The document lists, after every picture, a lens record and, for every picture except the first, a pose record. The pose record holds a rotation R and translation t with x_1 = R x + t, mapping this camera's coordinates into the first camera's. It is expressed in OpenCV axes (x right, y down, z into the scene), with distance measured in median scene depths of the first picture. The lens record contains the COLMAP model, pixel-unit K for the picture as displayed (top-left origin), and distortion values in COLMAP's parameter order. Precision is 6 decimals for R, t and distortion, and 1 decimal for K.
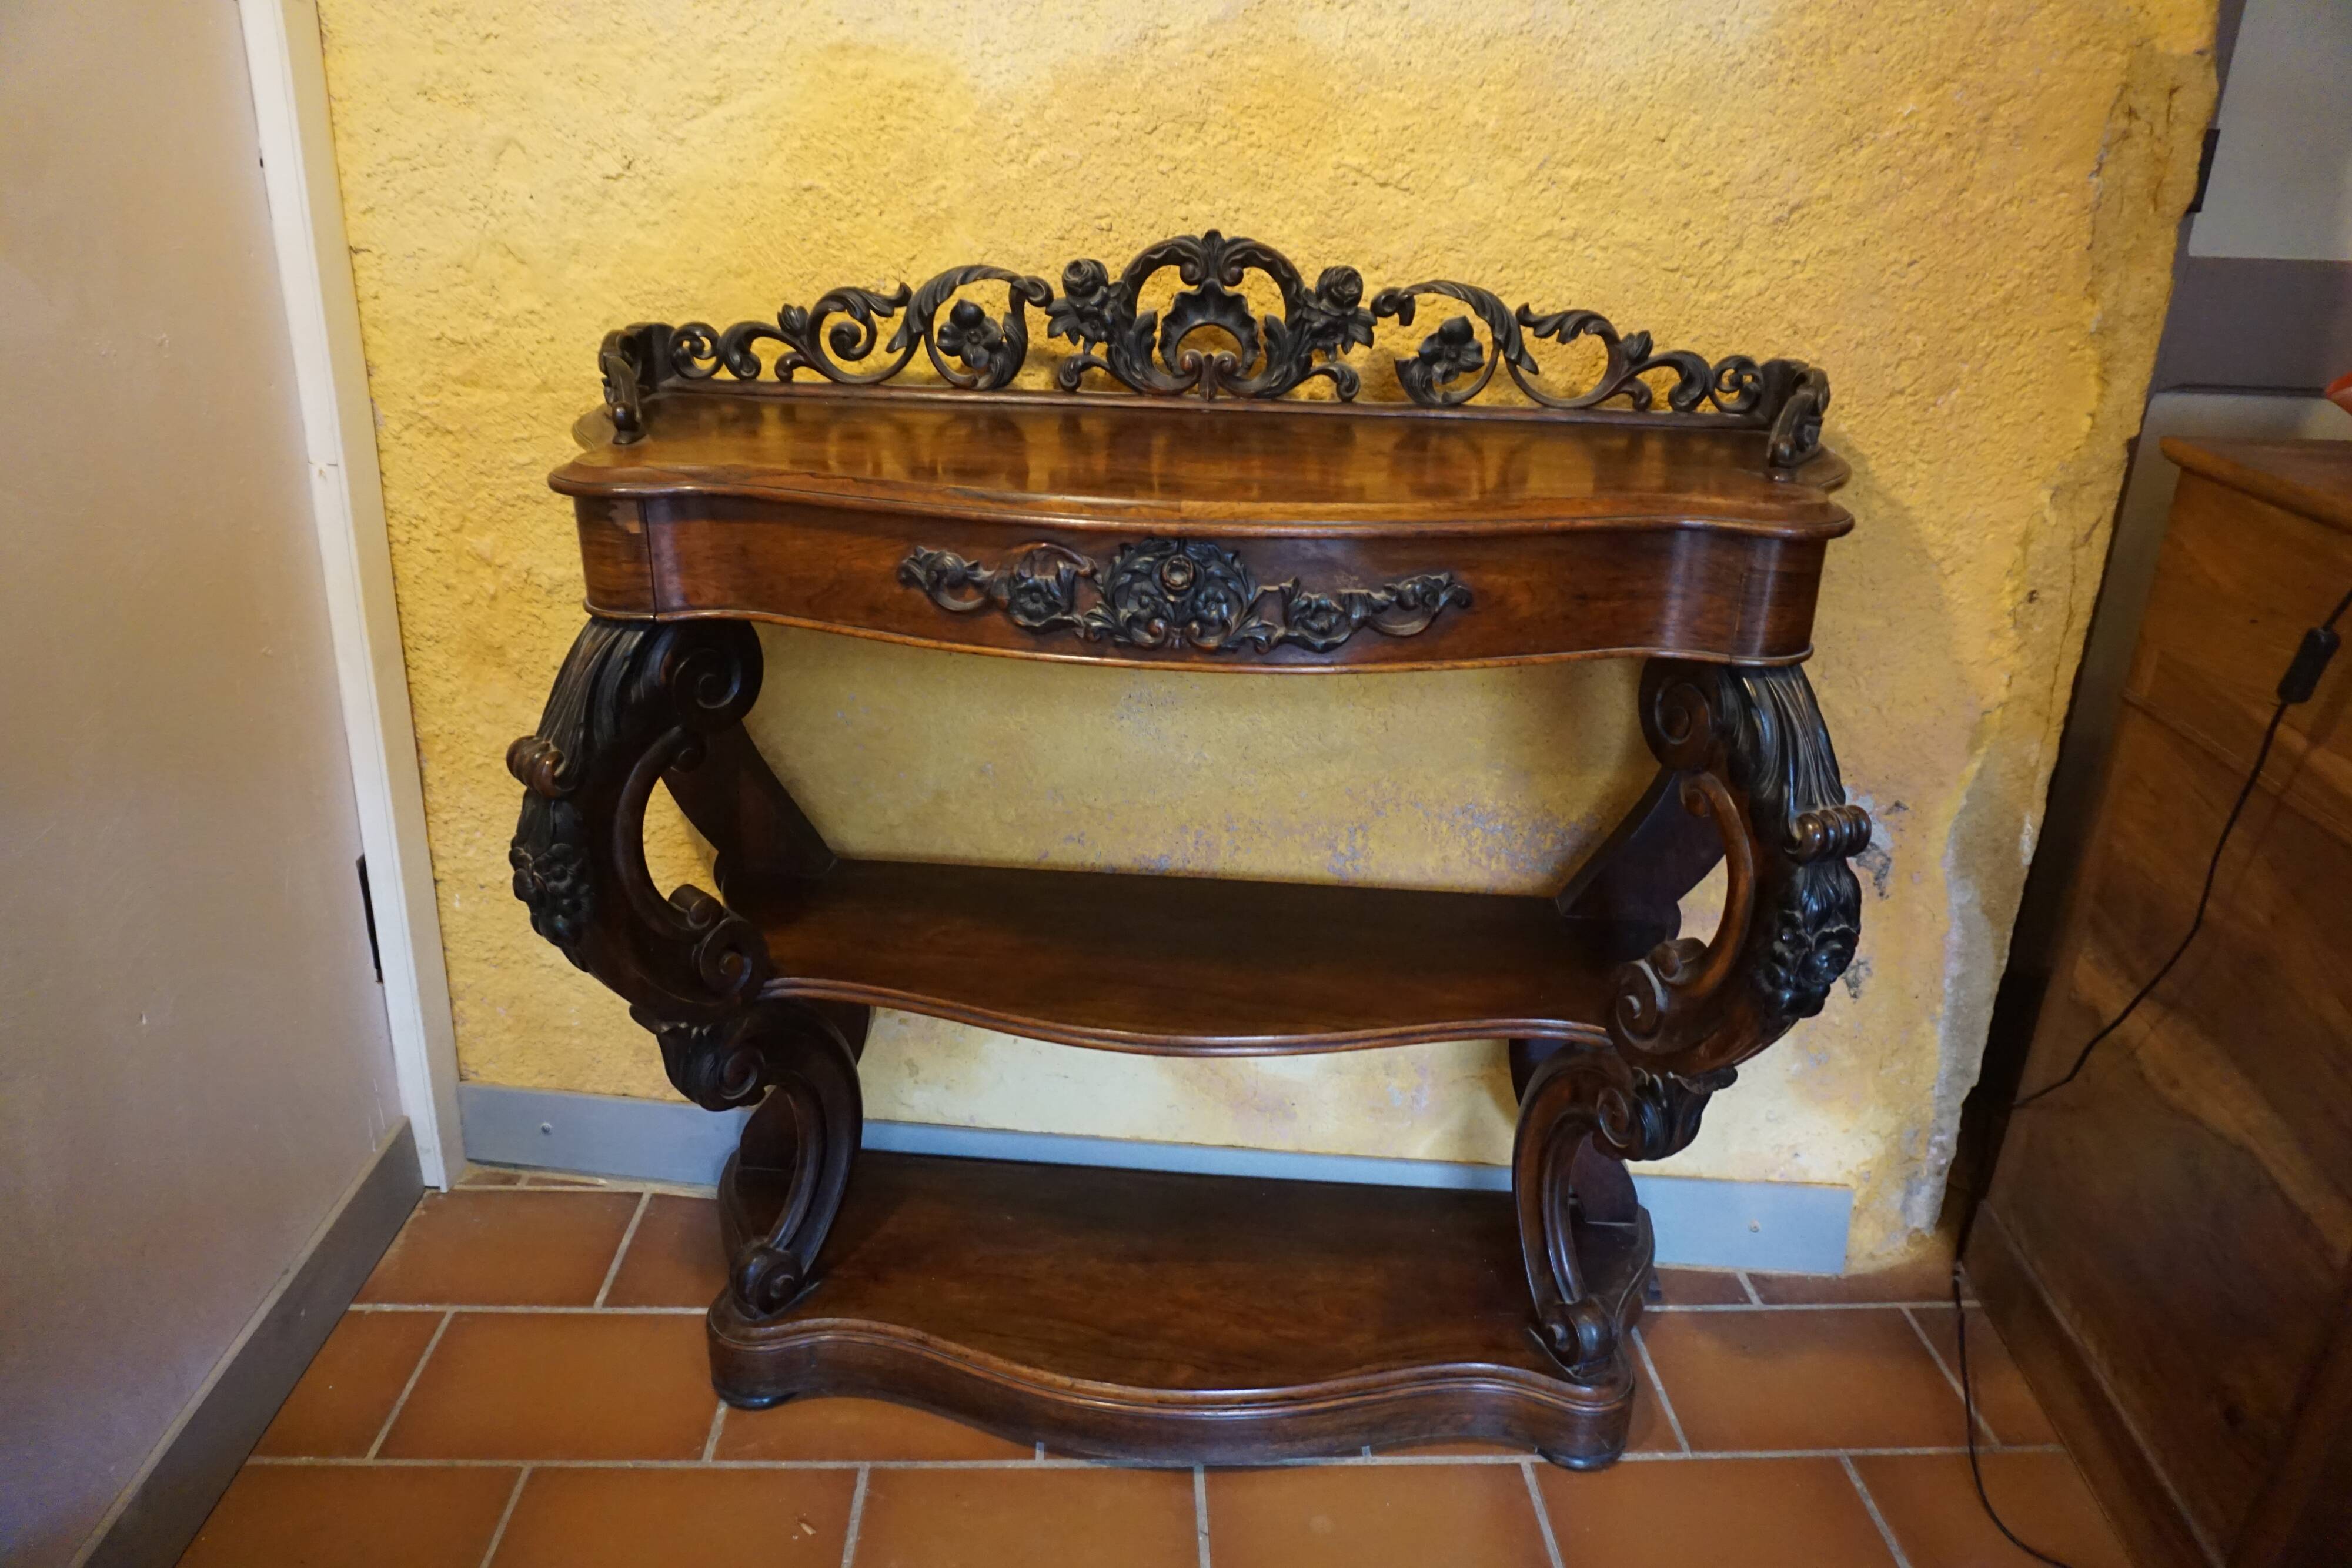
lens RADIAL K [[1576.5, 0, 1154.1], [0, 1576.5, 779.2], [0, 0, 1]] dist [-0.049496, 0.033786]
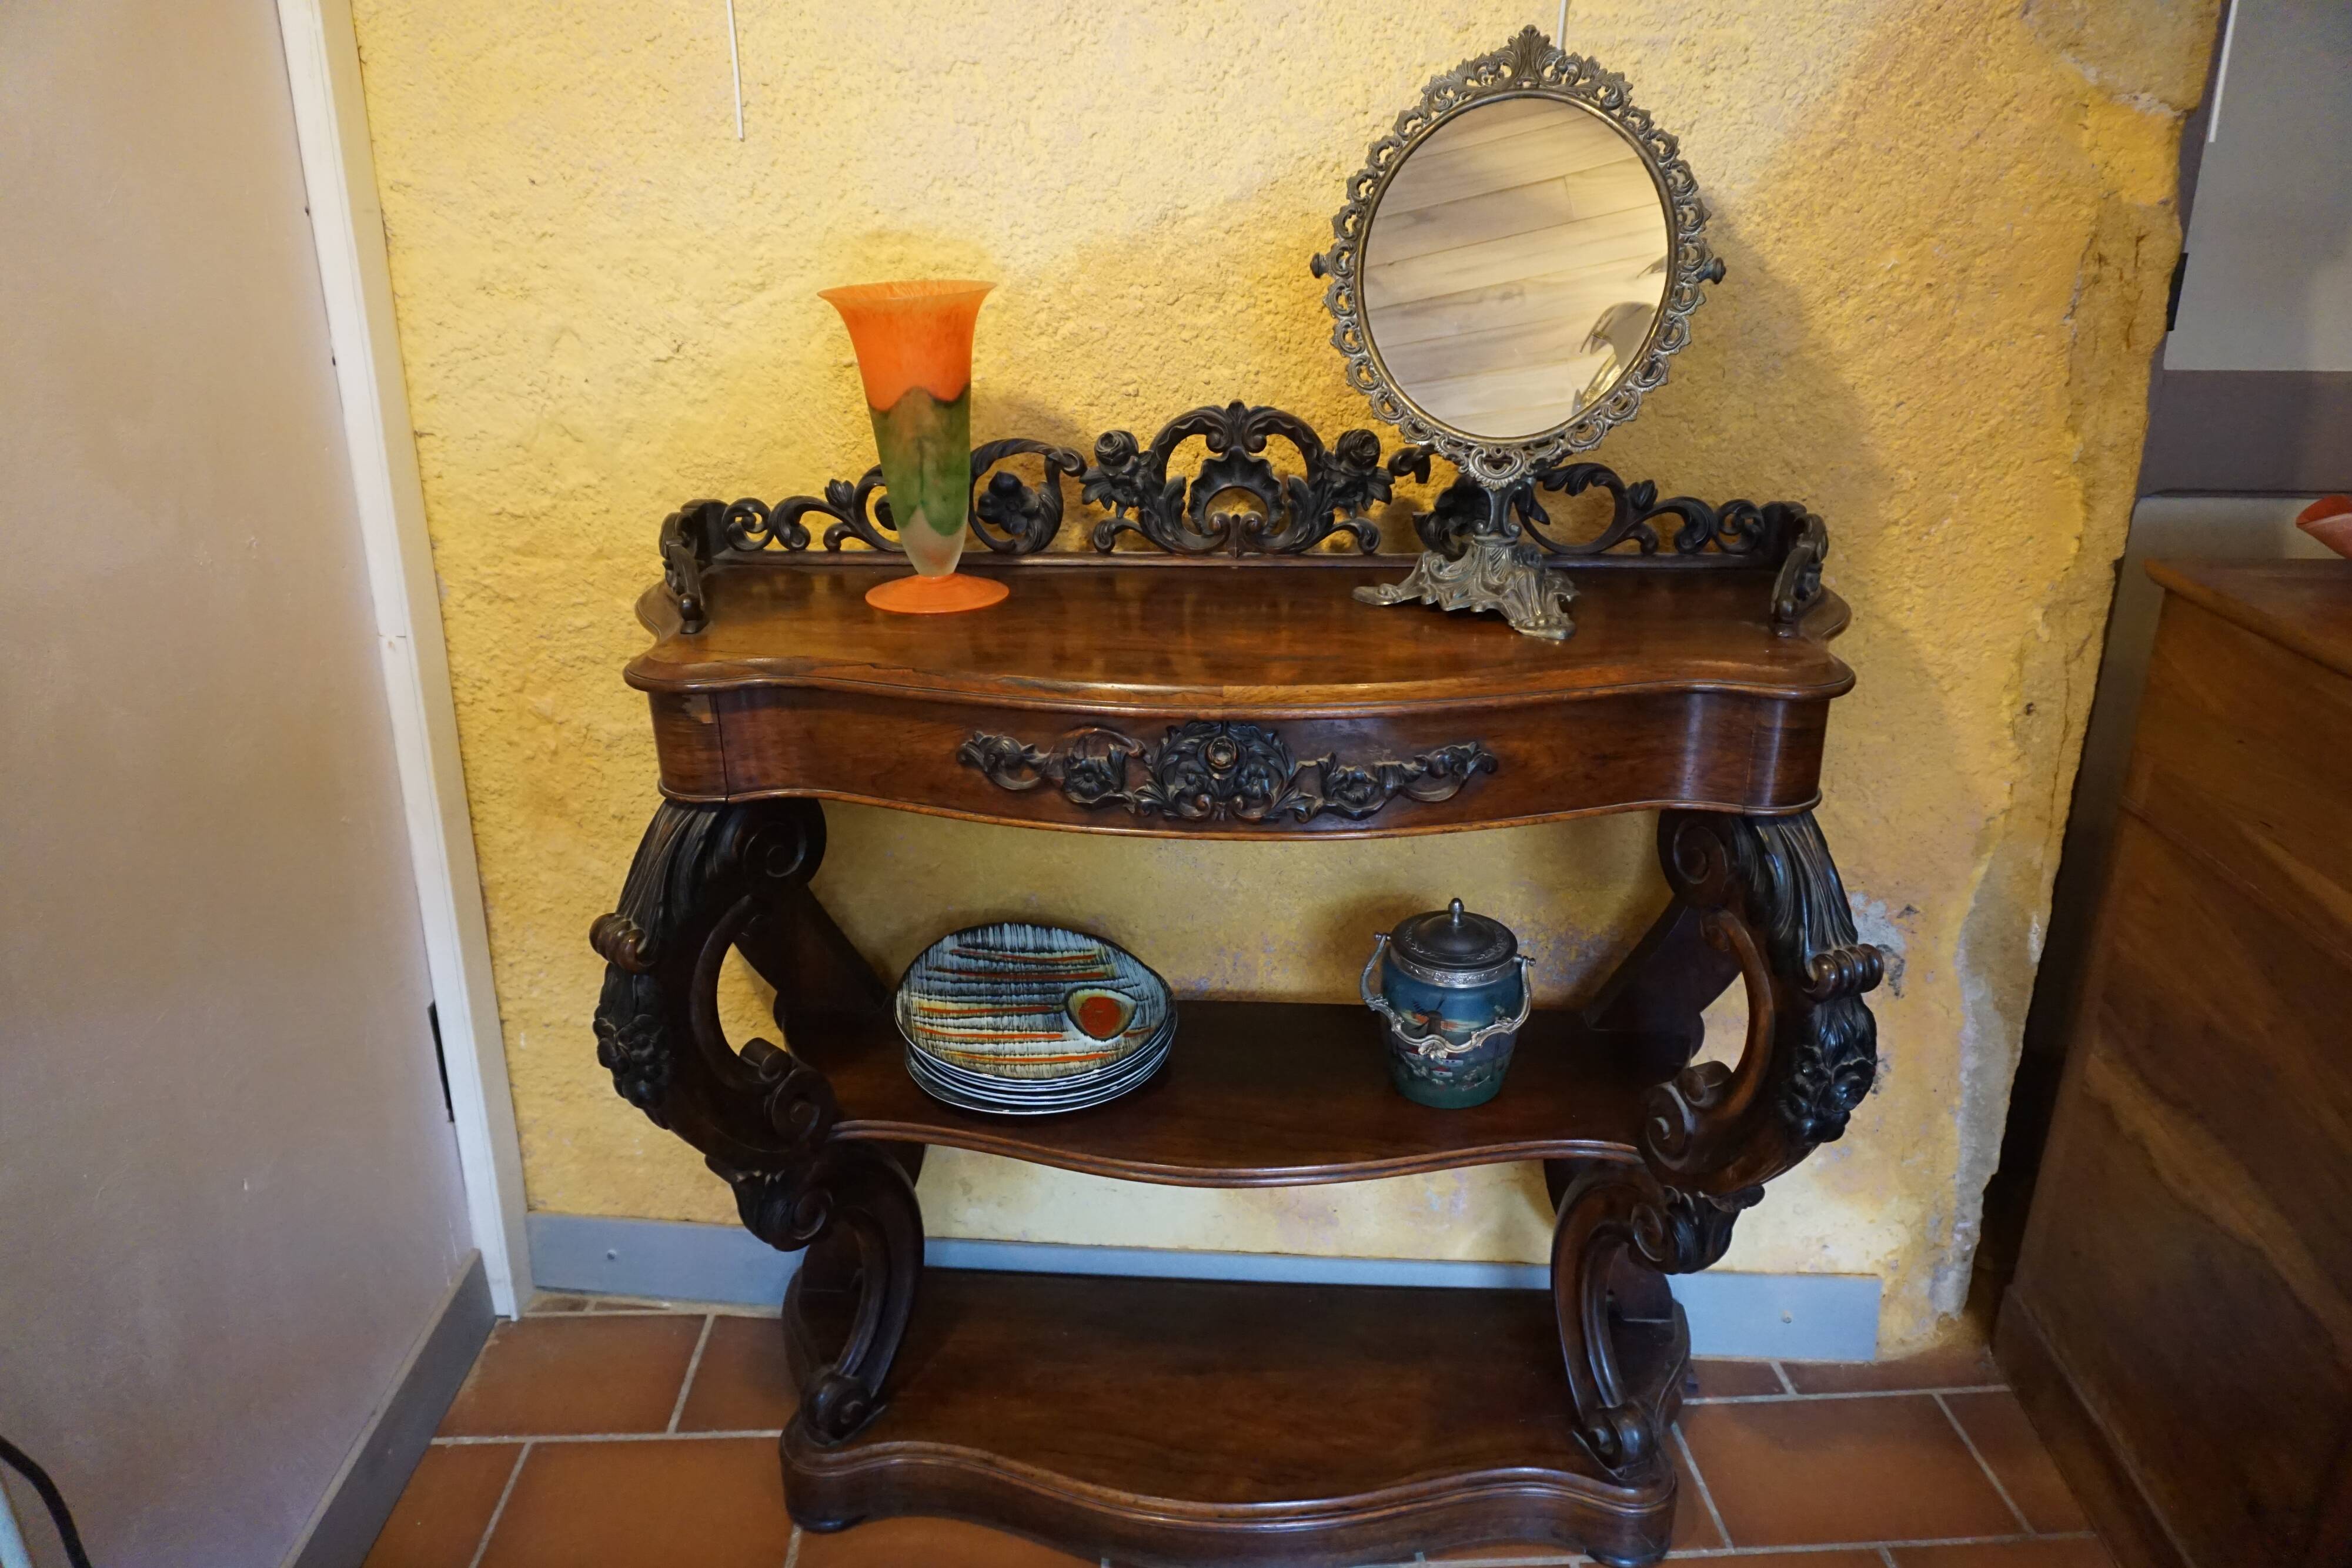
lens RADIAL K [[1576.5, 0, 1152.3], [0, 1576.5, 785.3], [0, 0, 1]] dist [-0.049496, 0.033786]
pose [[0.999452, -0.032483, -0.006362, -0.019734], [0.032306, 0.999134, -0.026227, -0.062438], [0.007209, 0.026007, 0.999636, -0.050192]]
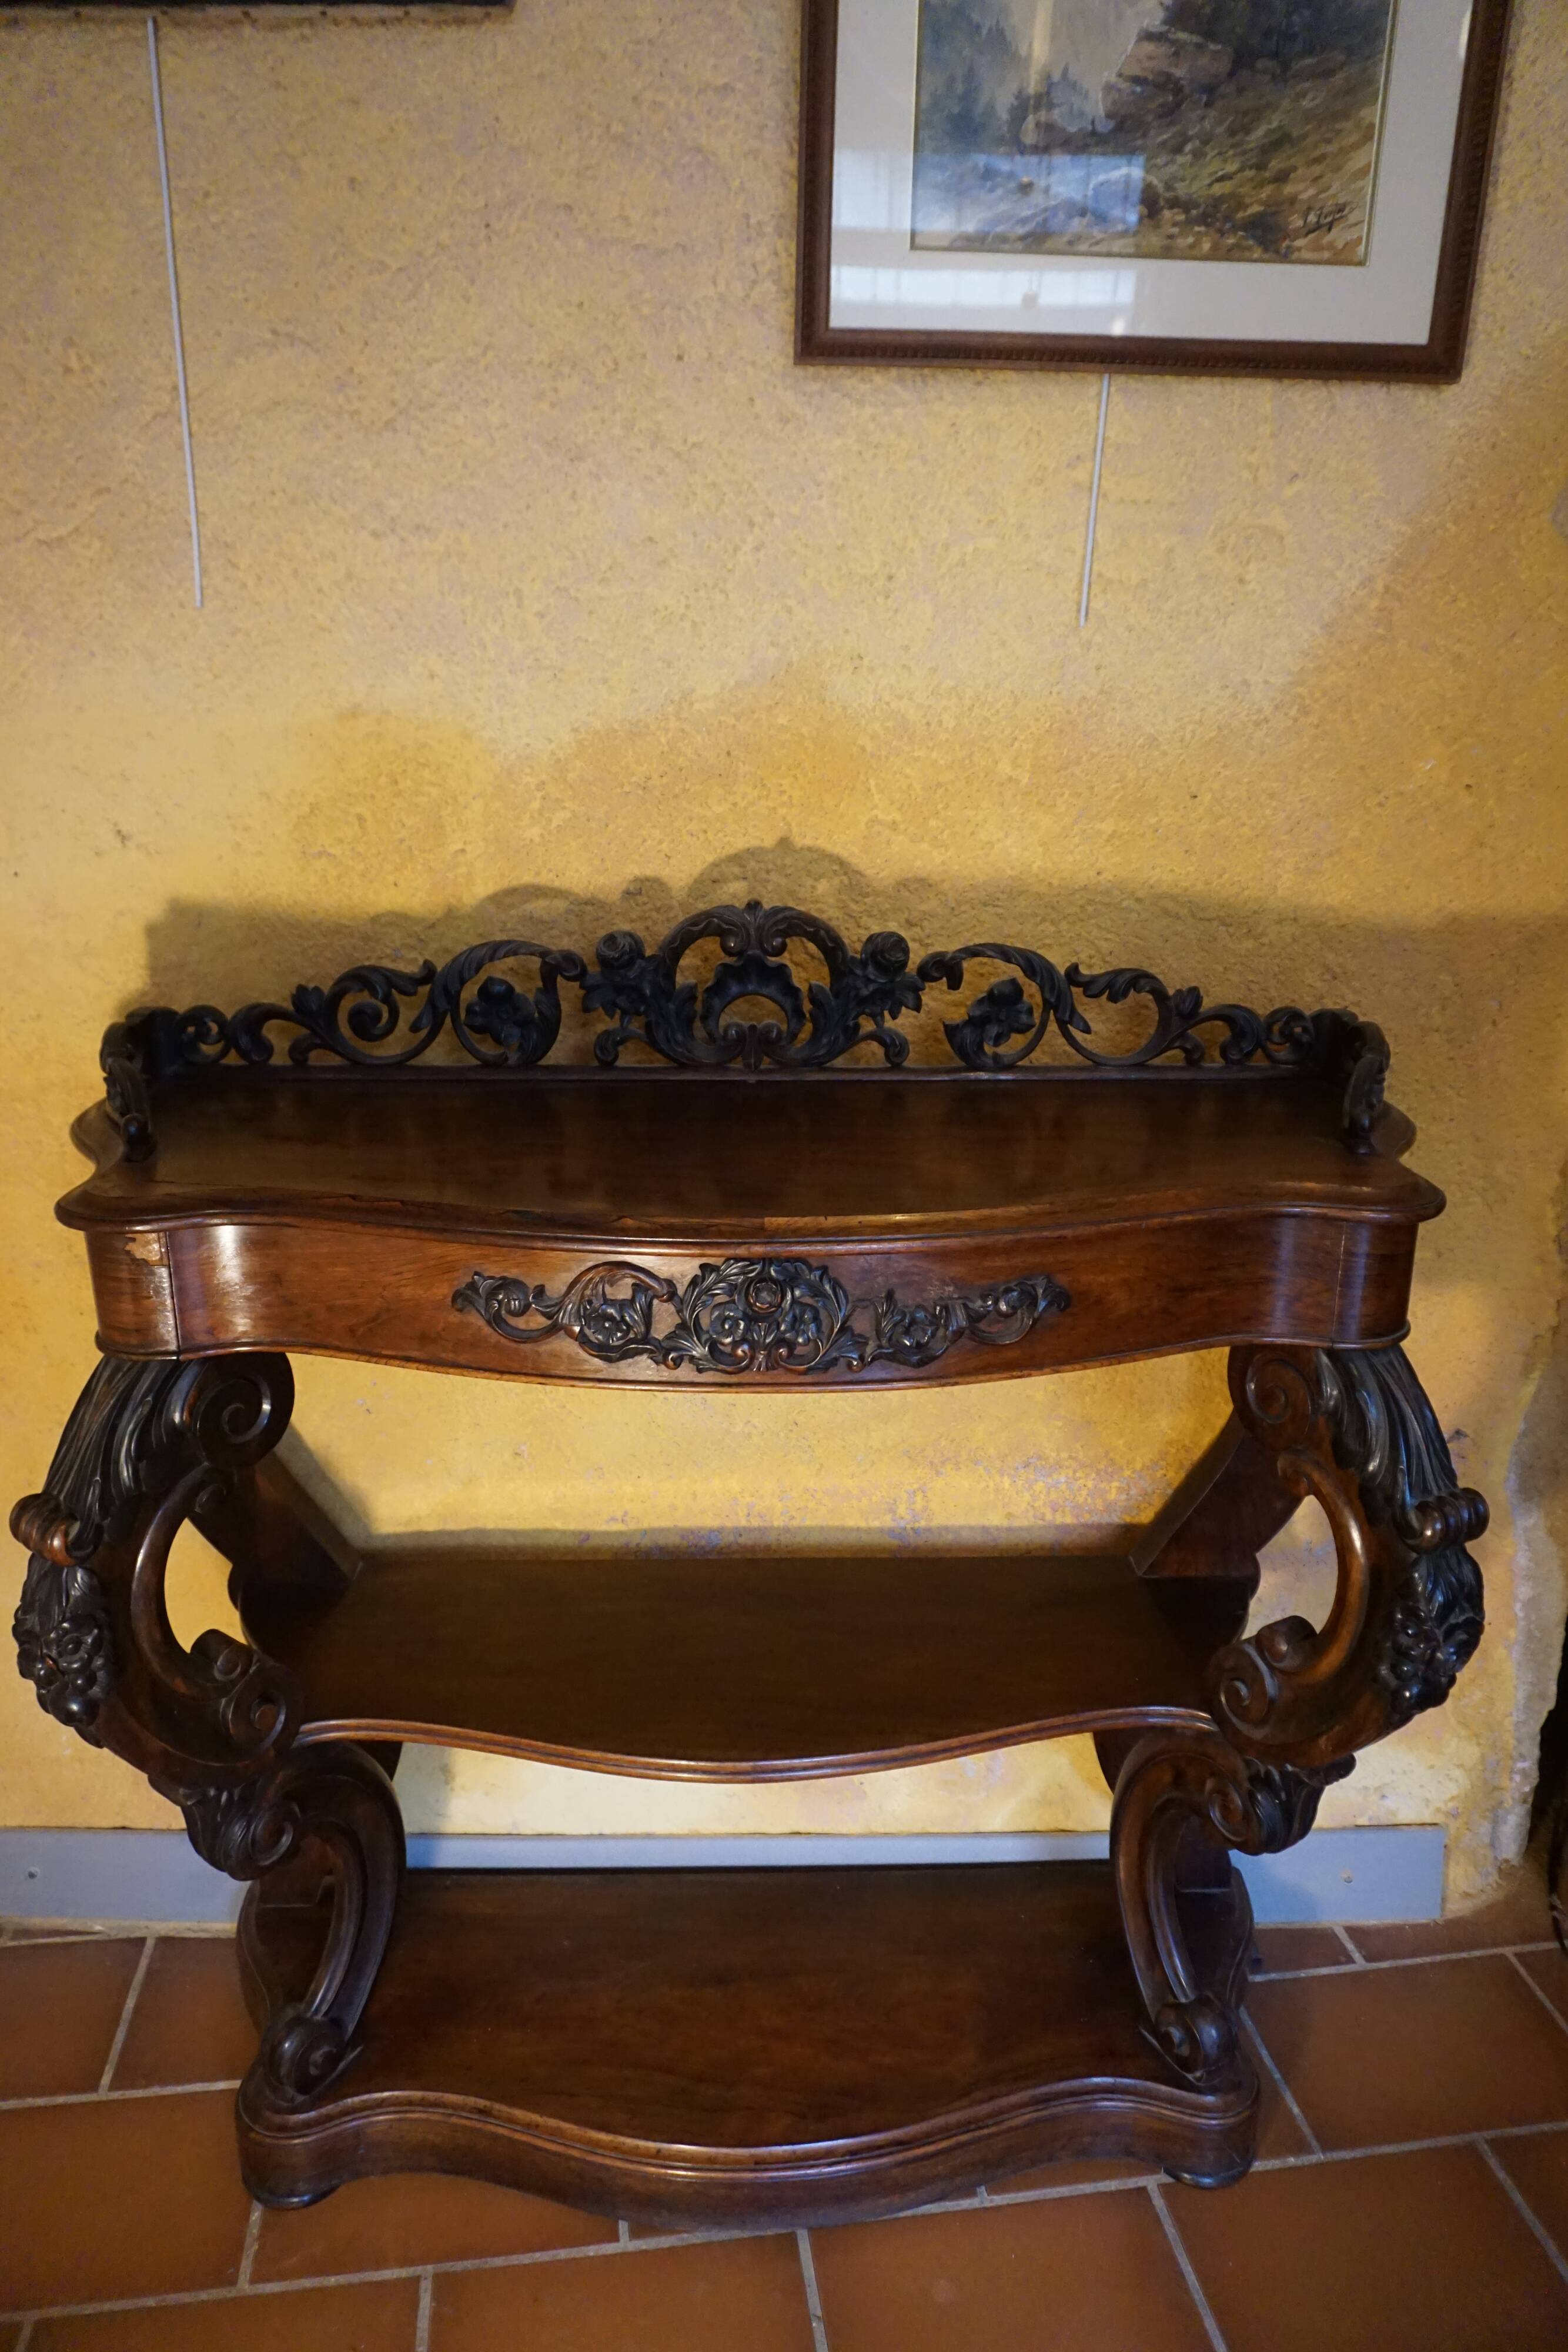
lens RADIAL K [[1576.5, 0, 770.6], [0, 1576.5, 1179.7], [0, 0, 1]] dist [-0.049496, 0.033786]
pose [[0.994096, -0.044607, 0.098907, -0.052889], [0.053940, 0.994129, -0.093793, -0.083681], [-0.094142, 0.098574, 0.990667, 0.054435]]
